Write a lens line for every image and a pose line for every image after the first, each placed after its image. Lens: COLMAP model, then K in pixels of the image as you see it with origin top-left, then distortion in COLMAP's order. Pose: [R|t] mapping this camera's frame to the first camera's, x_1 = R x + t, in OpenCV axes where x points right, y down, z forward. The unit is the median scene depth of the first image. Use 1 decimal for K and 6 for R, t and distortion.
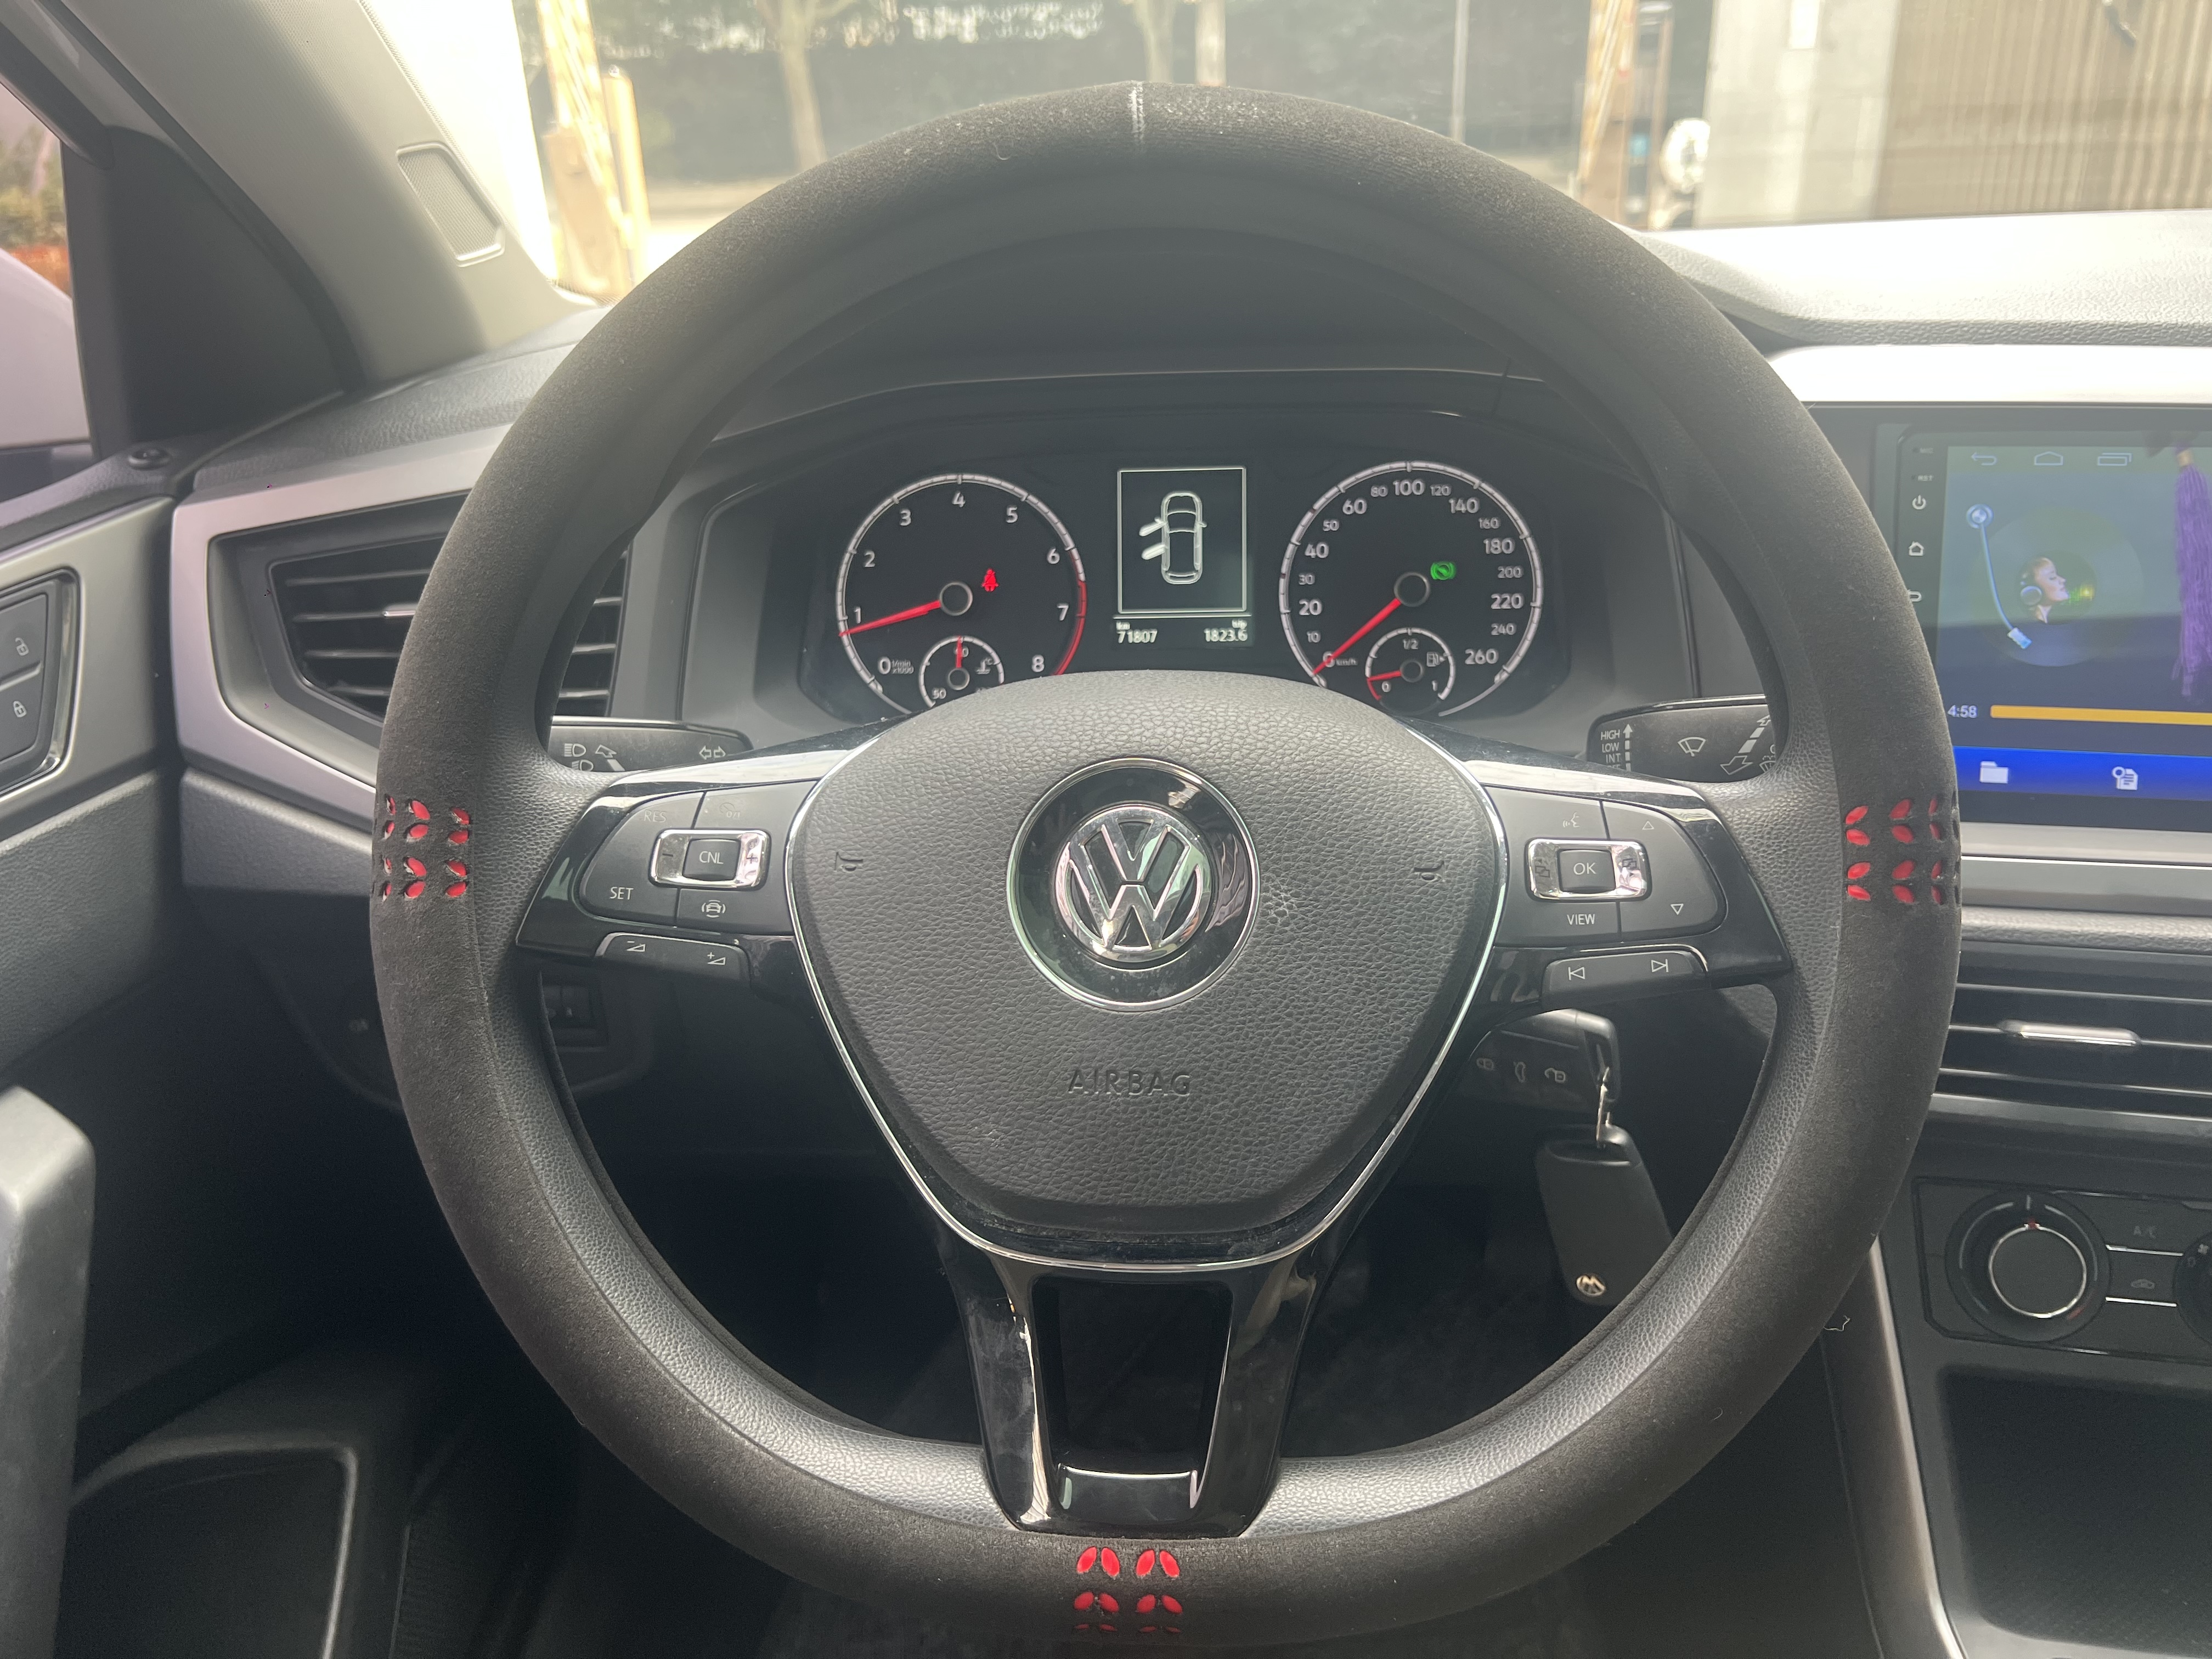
lens RADIAL K [[1608.0, 0, 1106.0], [0, 1608.0, 829.5], [0, 0, 1]] dist [0.074351, -0.133484]
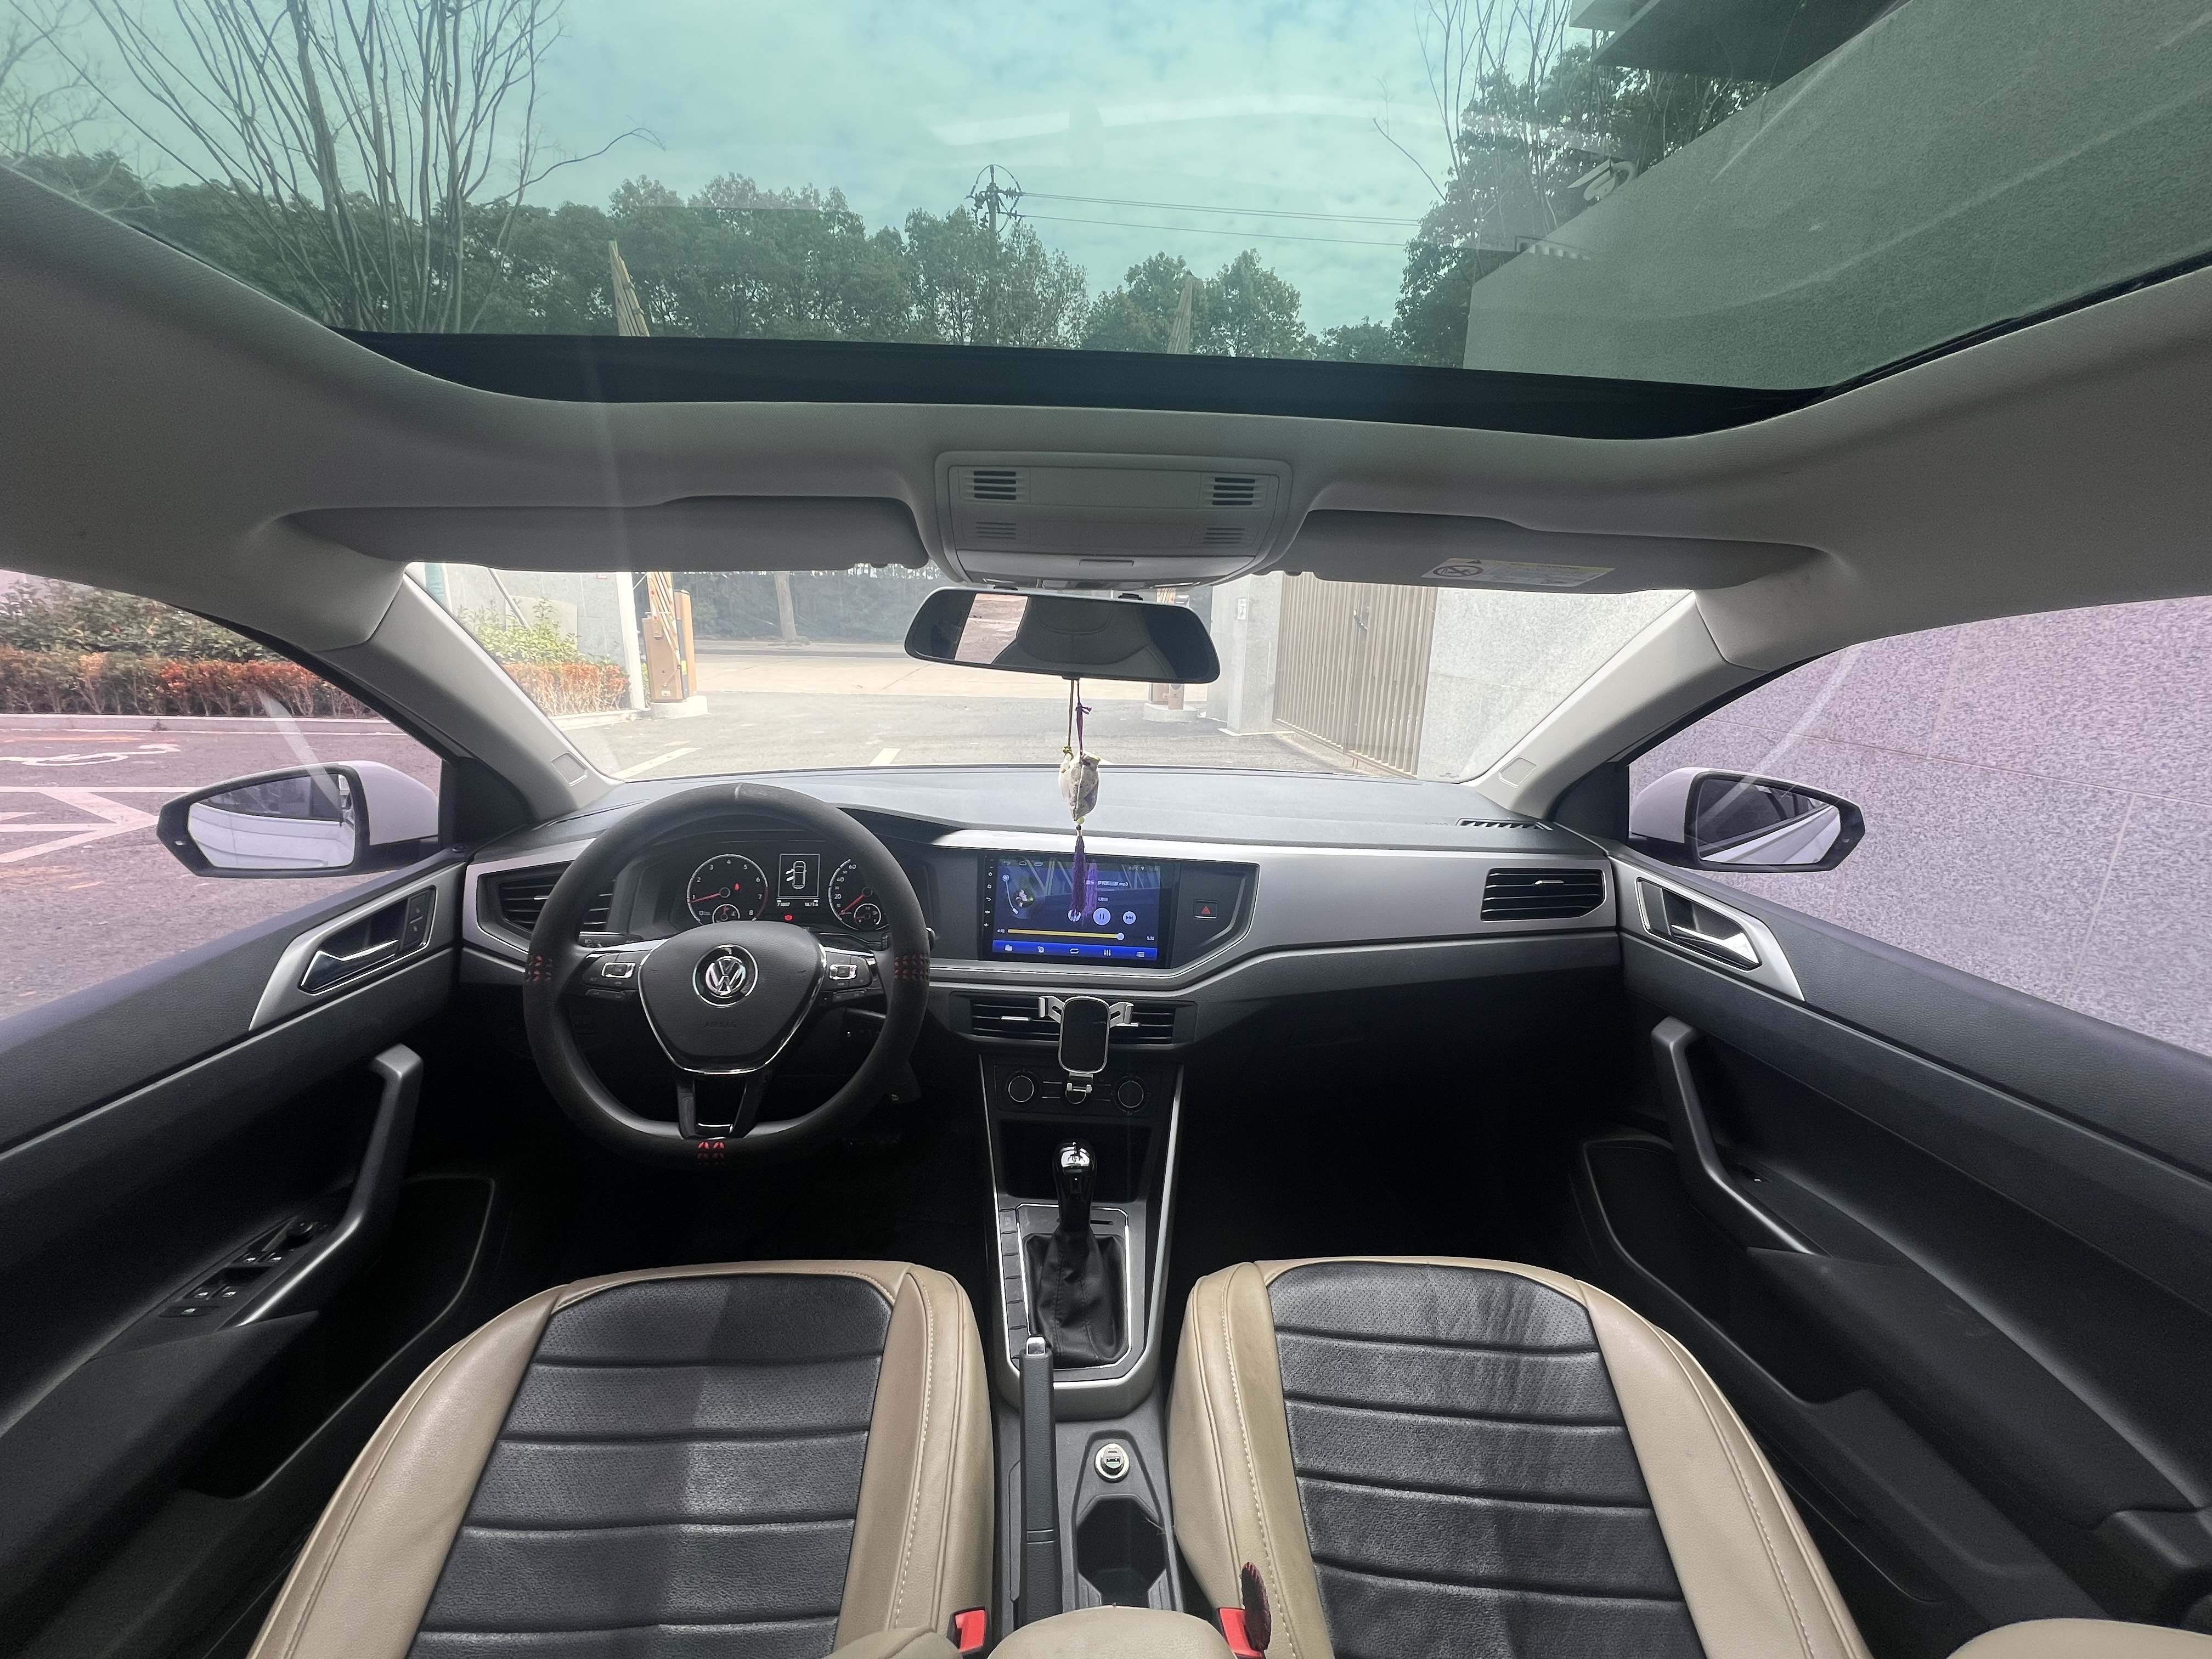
lens RADIAL K [[885.1, 0, 1099.7], [0, 885.1, 831.2], [0, 0, 1]] dist [0.000602, -0.000032]
pose [[0.987603, 0.021116, 0.155548, 0.374025], [0.003985, 0.987219, -0.159320, 0.021145], [-0.156924, 0.157965, 0.974896, -0.876453]]
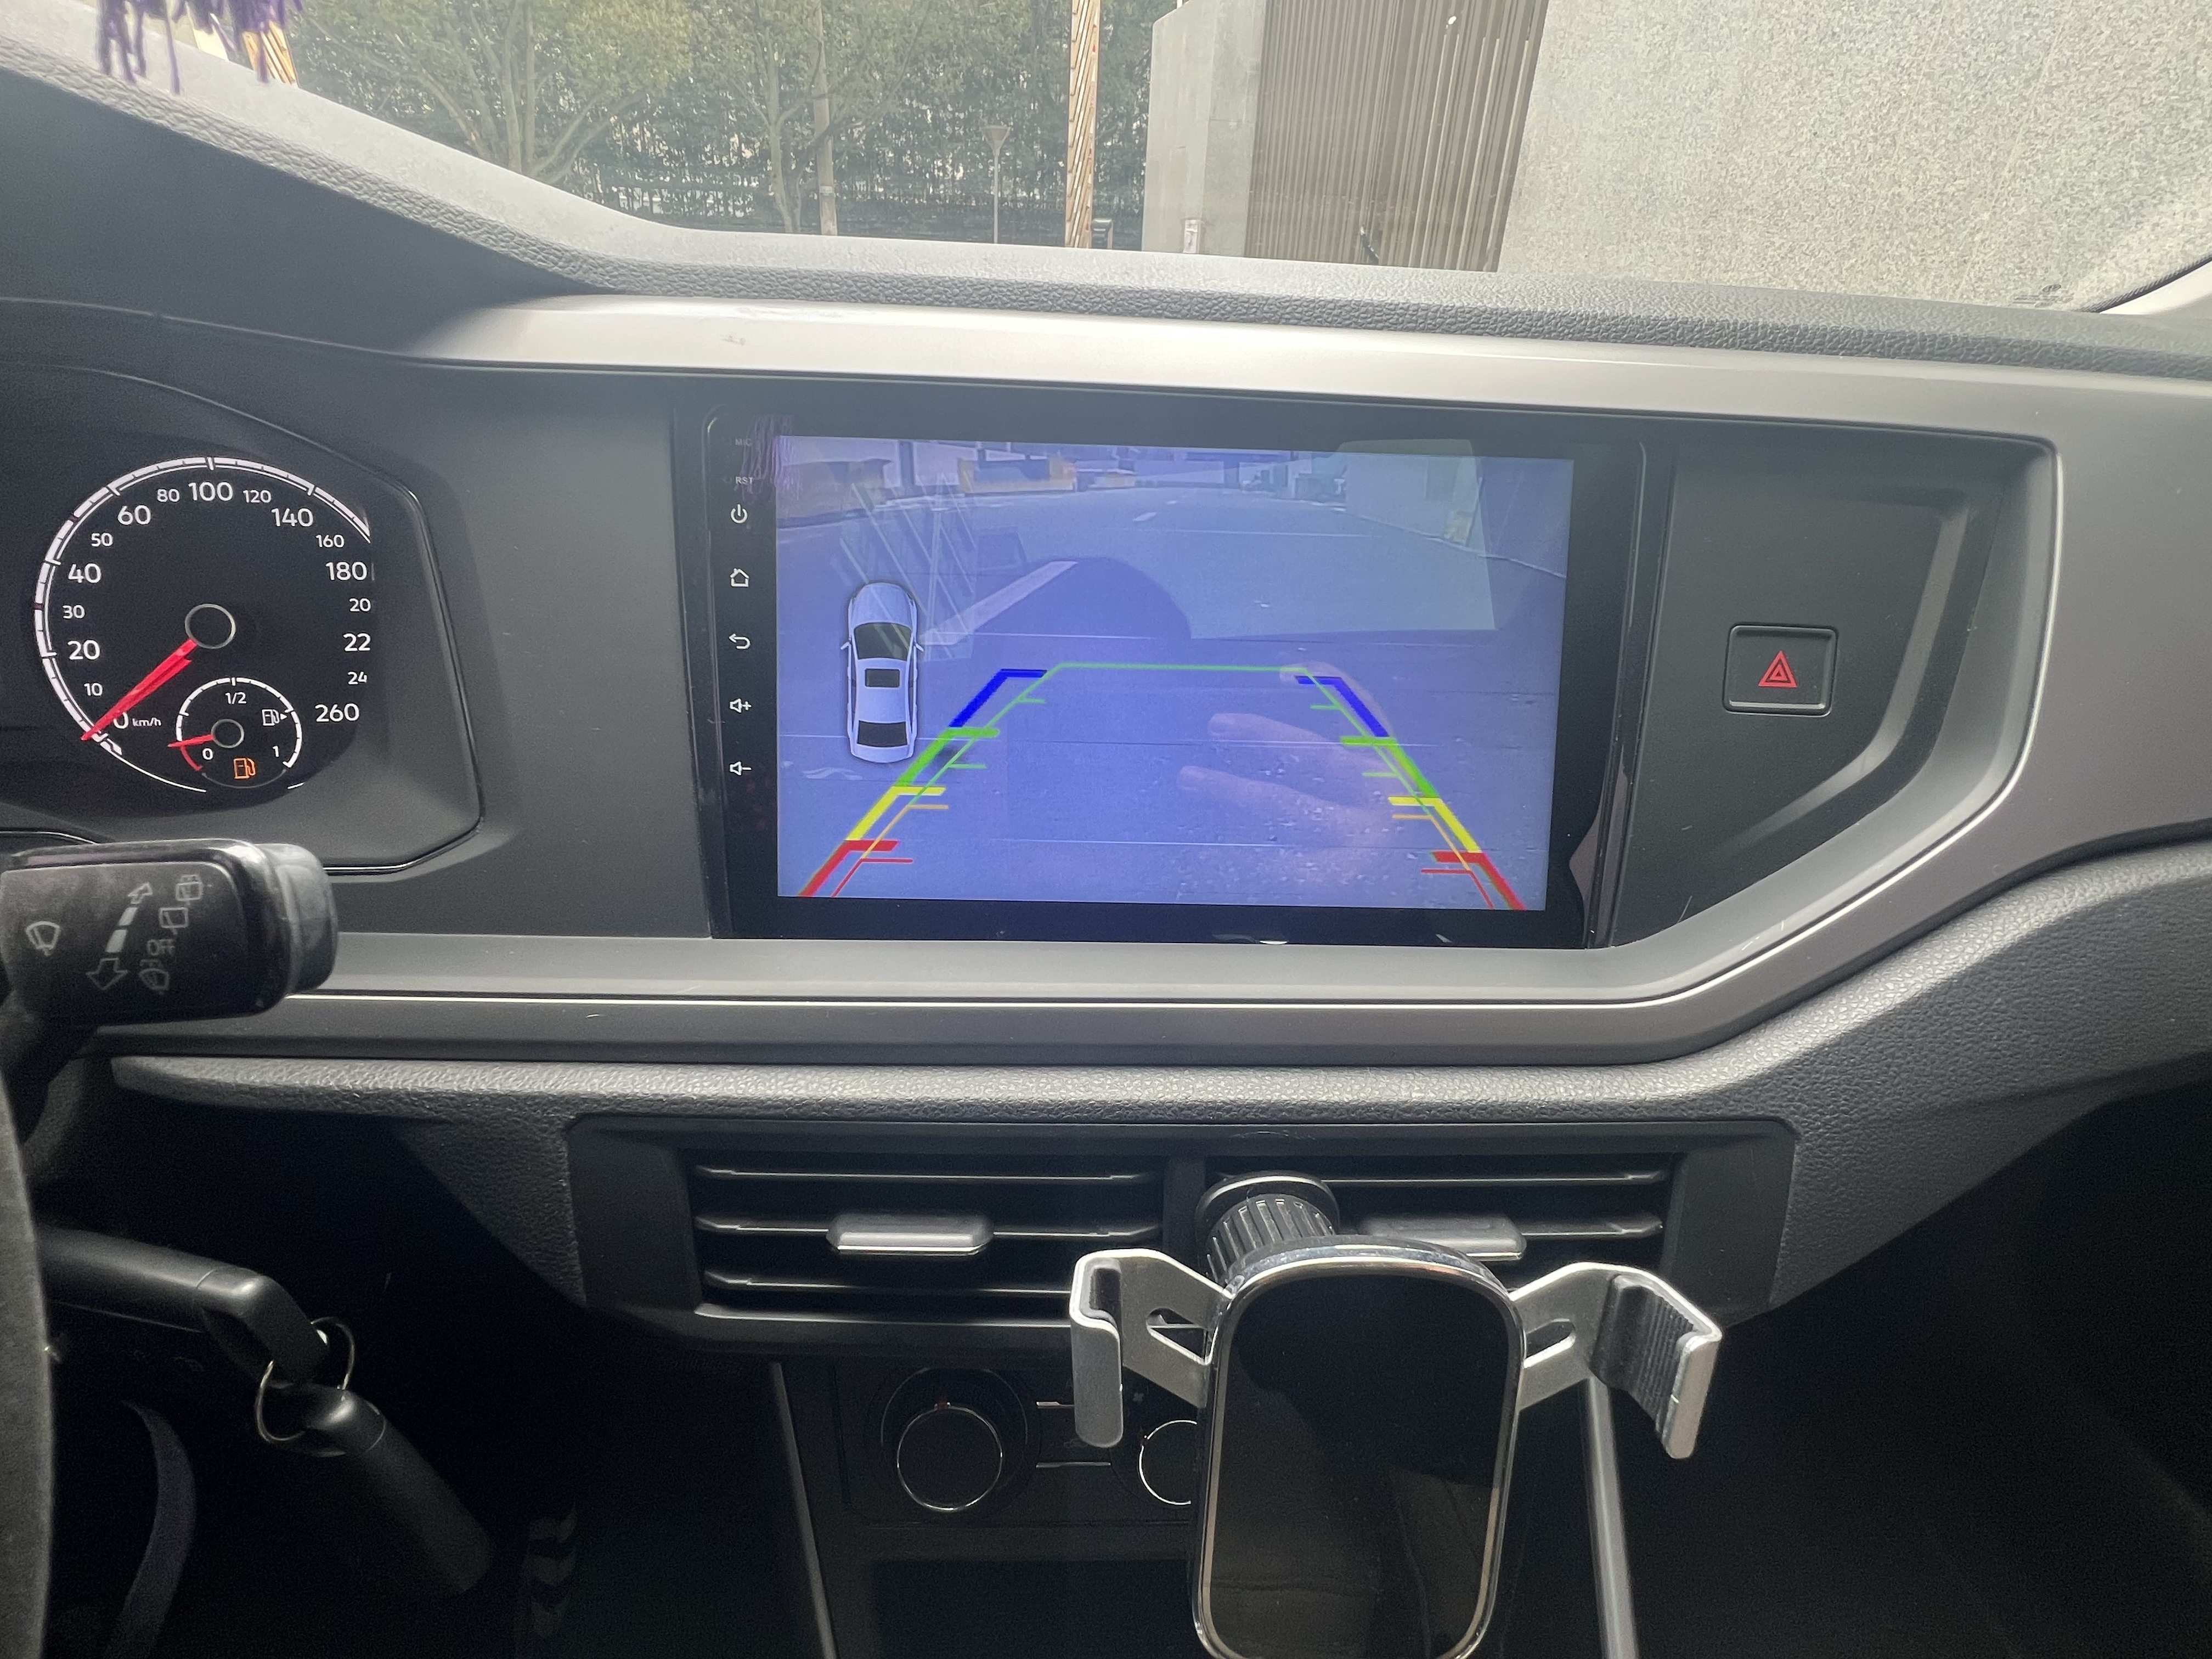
lens RADIAL K [[1015.2, 0, 1039.6], [0, 1015.2, 825.1], [0, 0, 1]] dist [0.001161, 0.000378]
pose [[0.972929, -0.045482, 0.226587, 0.450700], [0.031037, 0.997276, 0.066915, -0.074935], [-0.229013, -0.058071, 0.971690, 0.436836]]
